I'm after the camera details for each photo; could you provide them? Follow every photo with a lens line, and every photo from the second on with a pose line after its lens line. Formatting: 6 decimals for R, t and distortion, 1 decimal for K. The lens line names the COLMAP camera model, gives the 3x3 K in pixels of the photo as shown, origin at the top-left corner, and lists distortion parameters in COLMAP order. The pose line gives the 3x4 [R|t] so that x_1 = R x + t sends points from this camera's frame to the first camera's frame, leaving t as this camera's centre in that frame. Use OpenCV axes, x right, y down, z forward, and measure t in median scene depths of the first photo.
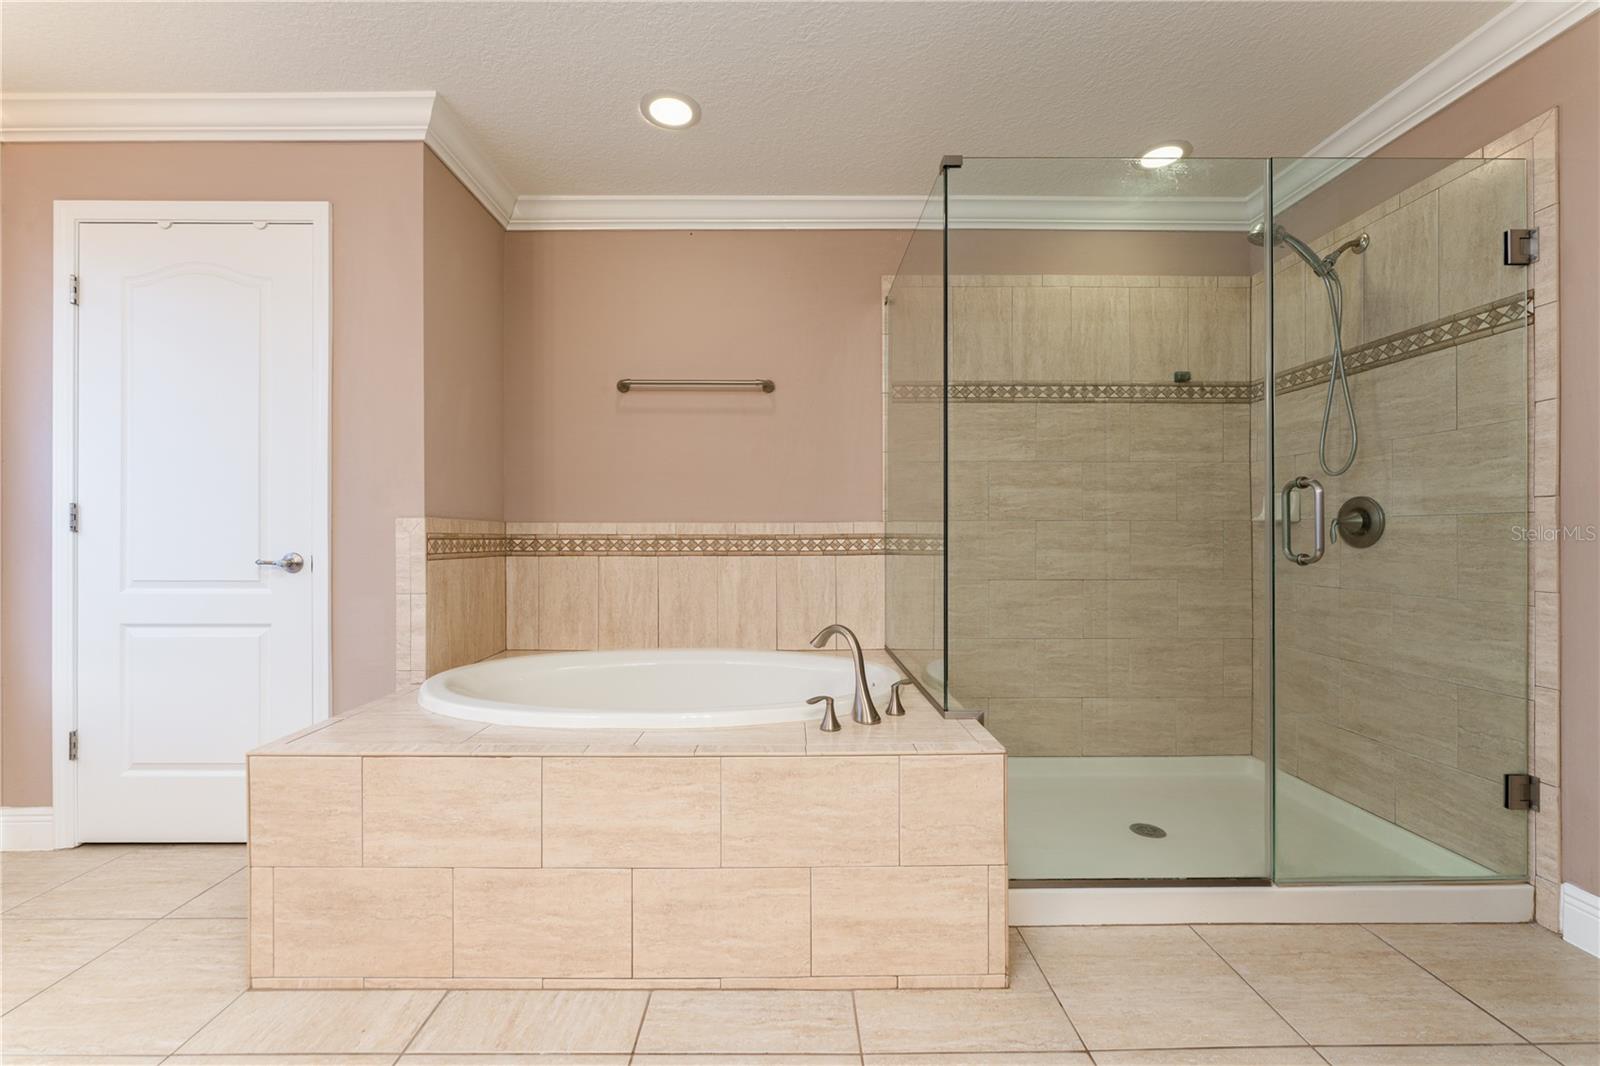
lens RADIAL K [[651.5, 0, 794.8], [0, 651.5, 536.1], [0, 0, 1]] dist [0.001839, -0.000593]
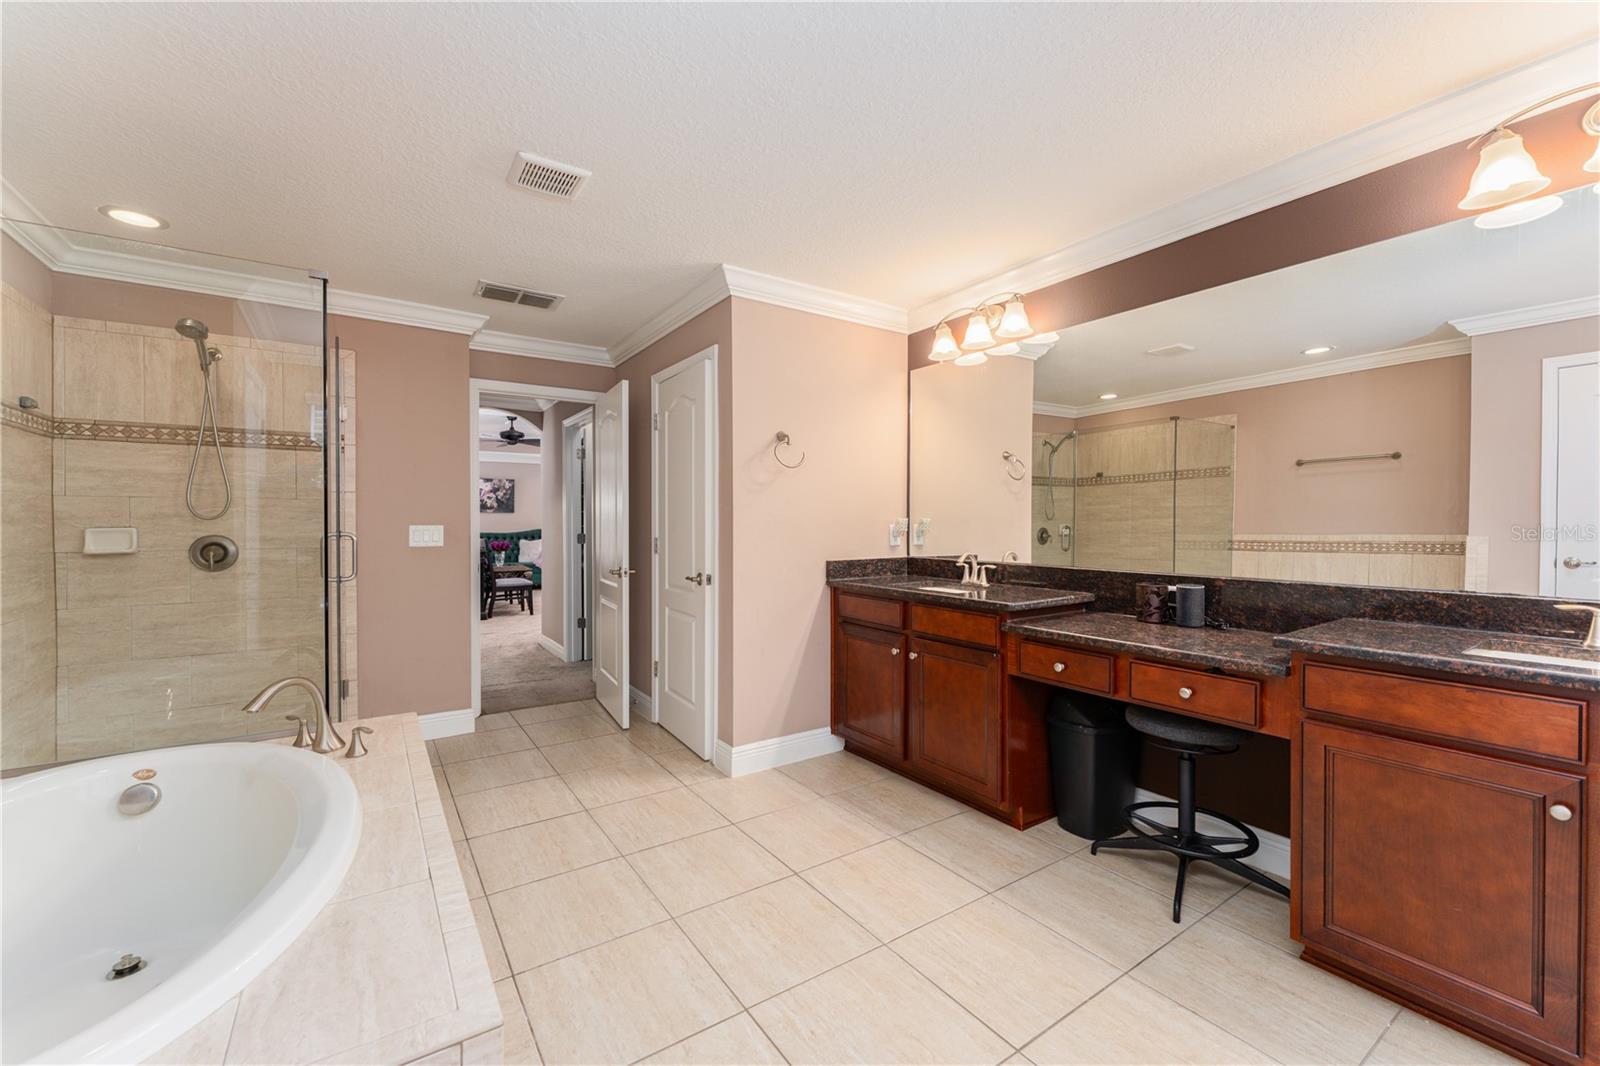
lens RADIAL K [[651.5, 0, 809.3], [0, 651.5, 526.6], [0, 0, 1]] dist [0.001839, -0.000593]
pose [[-0.563875, -0.001309, 0.825859, -1.033294], [0.002232, 0.999993, 0.003109, -0.081503], [-0.825857, 0.003597, -0.563868, 0.750121]]
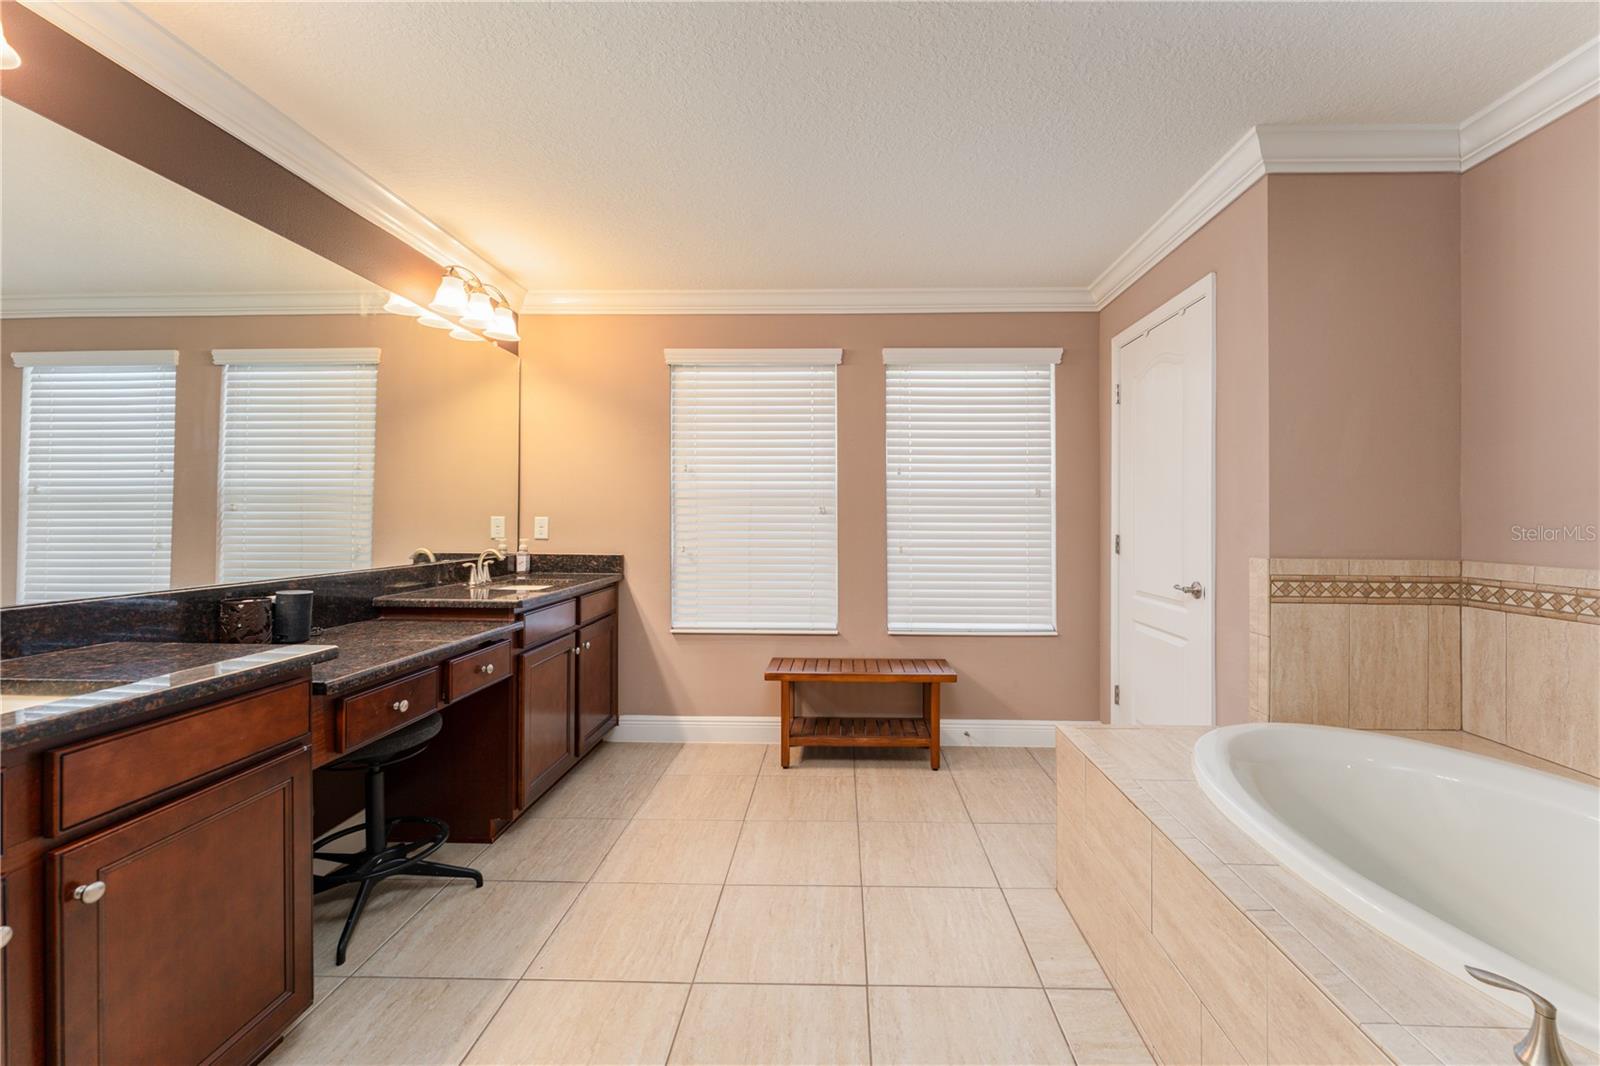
lens RADIAL K [[651.5, 0, 813.9], [0, 651.5, 520.7], [0, 0, 1]] dist [0.001839, -0.000593]
pose [[-0.048979, 0.002455, -0.998797, 0.424575], [-0.002645, 0.999993, 0.002587, -0.083006], [0.998796, 0.002769, -0.048972, 0.358027]]
